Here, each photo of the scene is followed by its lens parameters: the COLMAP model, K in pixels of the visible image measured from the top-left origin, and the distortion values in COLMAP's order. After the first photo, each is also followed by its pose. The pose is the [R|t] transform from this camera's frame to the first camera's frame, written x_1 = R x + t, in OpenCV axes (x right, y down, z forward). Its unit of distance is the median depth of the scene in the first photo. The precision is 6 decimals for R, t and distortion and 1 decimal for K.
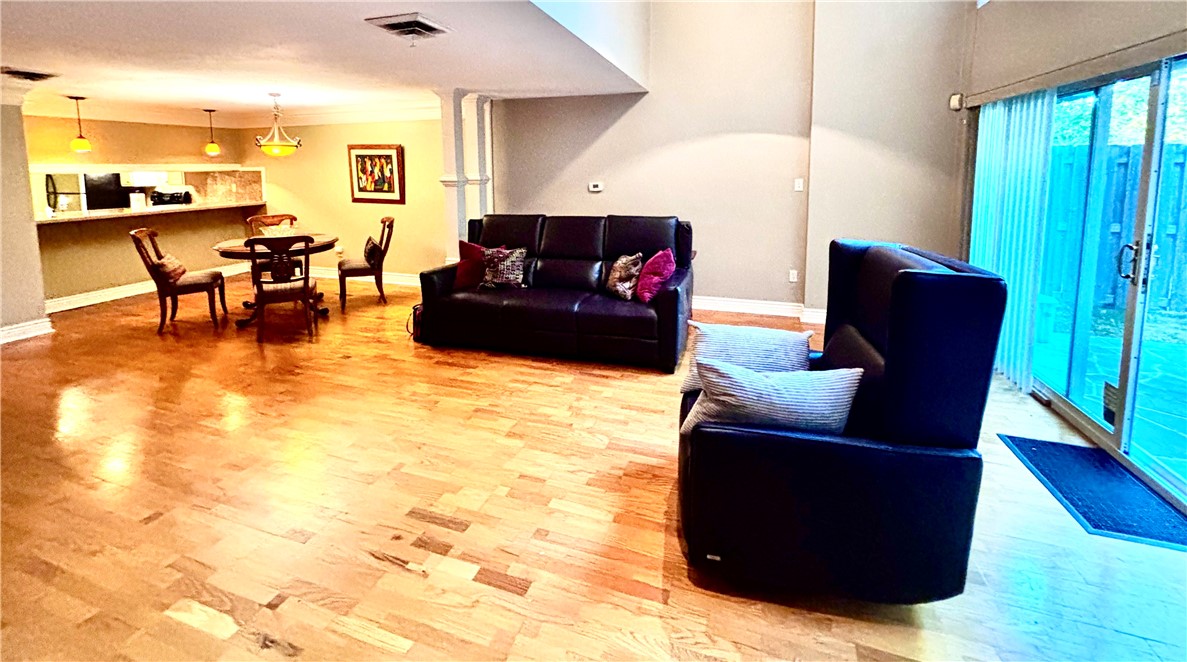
lens RADIAL K [[470.5, 0, 583.8], [0, 470.5, 214.1], [0, 0, 1]] dist [-0.001465, -0.000122]
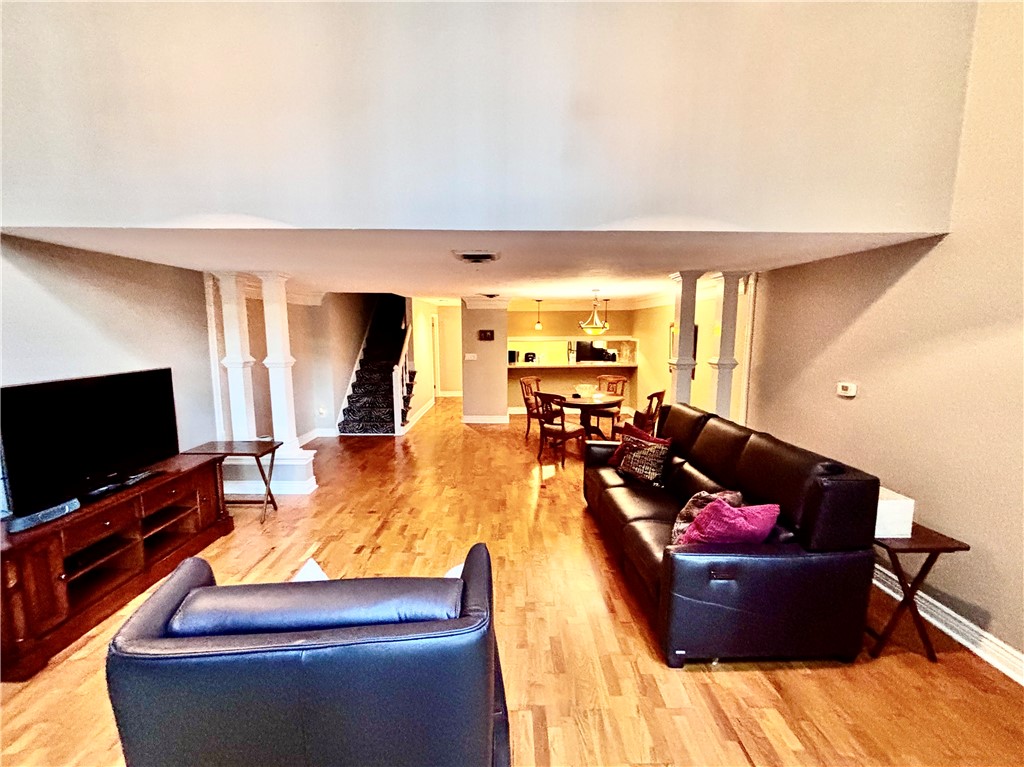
lens RADIAL K [[419.6, 0, 514.2], [0, 419.6, 382.0], [0, 0, 1]] dist [0.000496, -0.000216]
pose [[0.356255, 0.124748, -0.926024, 0.345499], [-0.096290, 0.990673, 0.096413, -0.068002], [0.929414, 0.054819, 0.364944, 0.284667]]
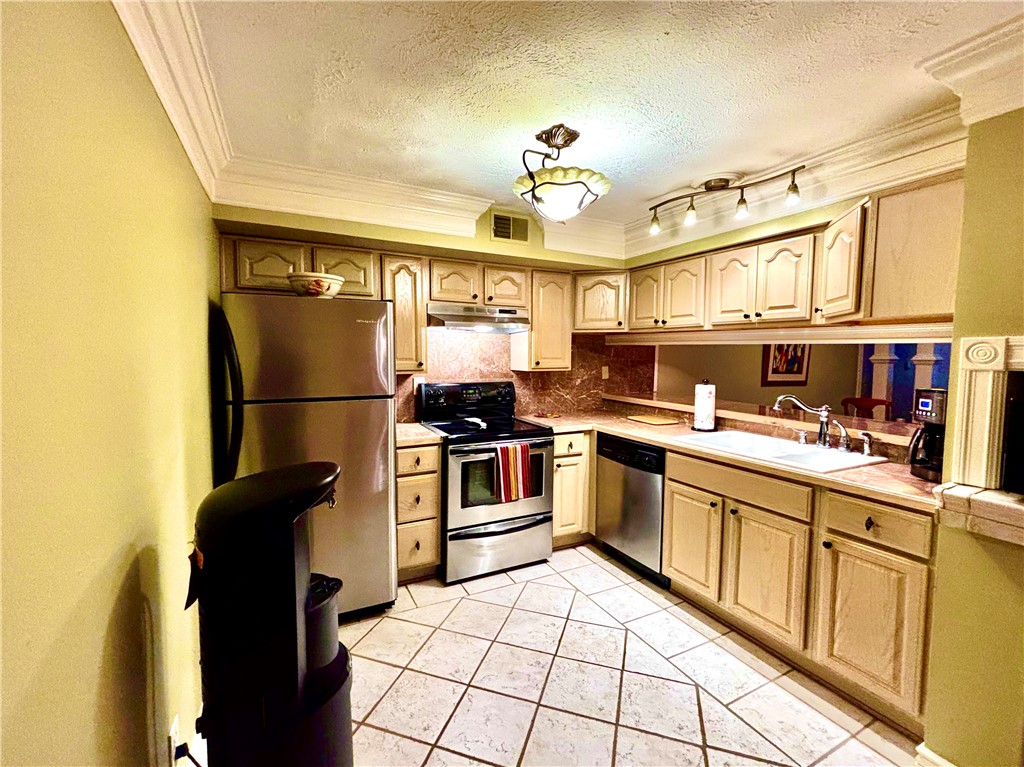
lens RADIAL K [[443.0, 0, 512.0], [0, 443.0, 383.5], [0, 0, 1]] dist [-0.000977, 0.007090]
pose [[0.680747, -0.035164, 0.731674, -1.436772], [0.058580, 0.998261, -0.006527, -0.053681], [-0.730173, 0.047305, 0.681623, 0.821816]]
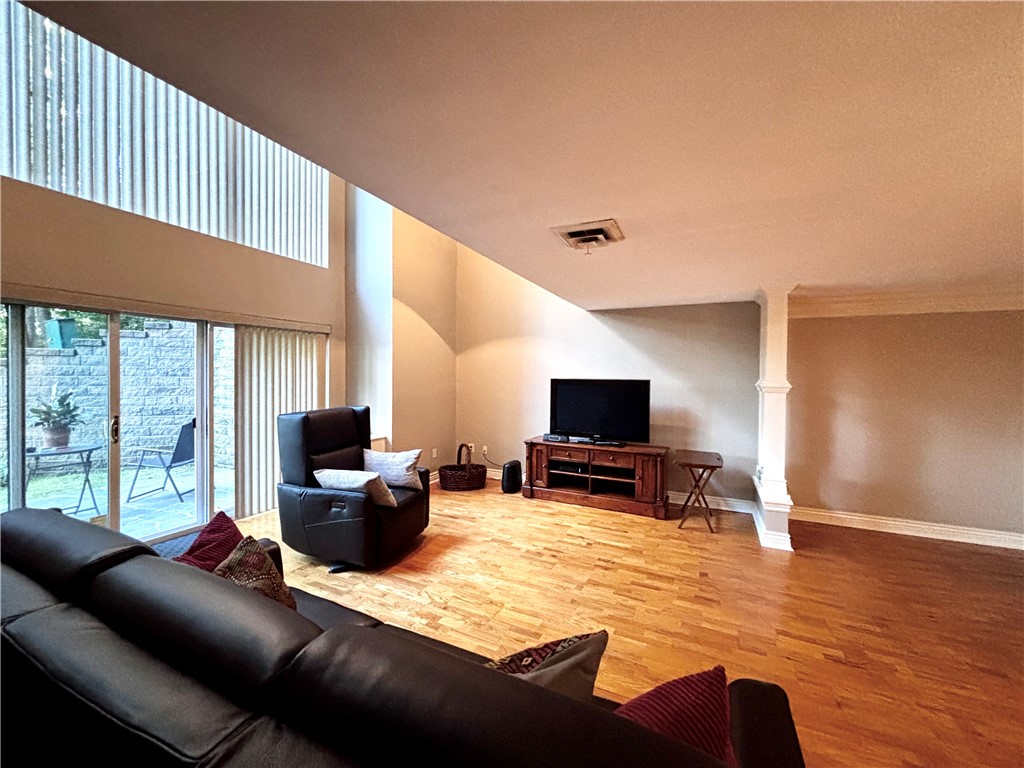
lens RADIAL K [[419.6, 0, 514.2], [0, 419.6, 382.5], [0, 0, 1]] dist [0.000496, -0.000216]
pose [[-0.995217, -0.001745, 0.097669, -0.121962], [0.009790, 0.993025, 0.117497, -0.077569], [-0.097192, 0.117892, -0.988259, 0.817712]]
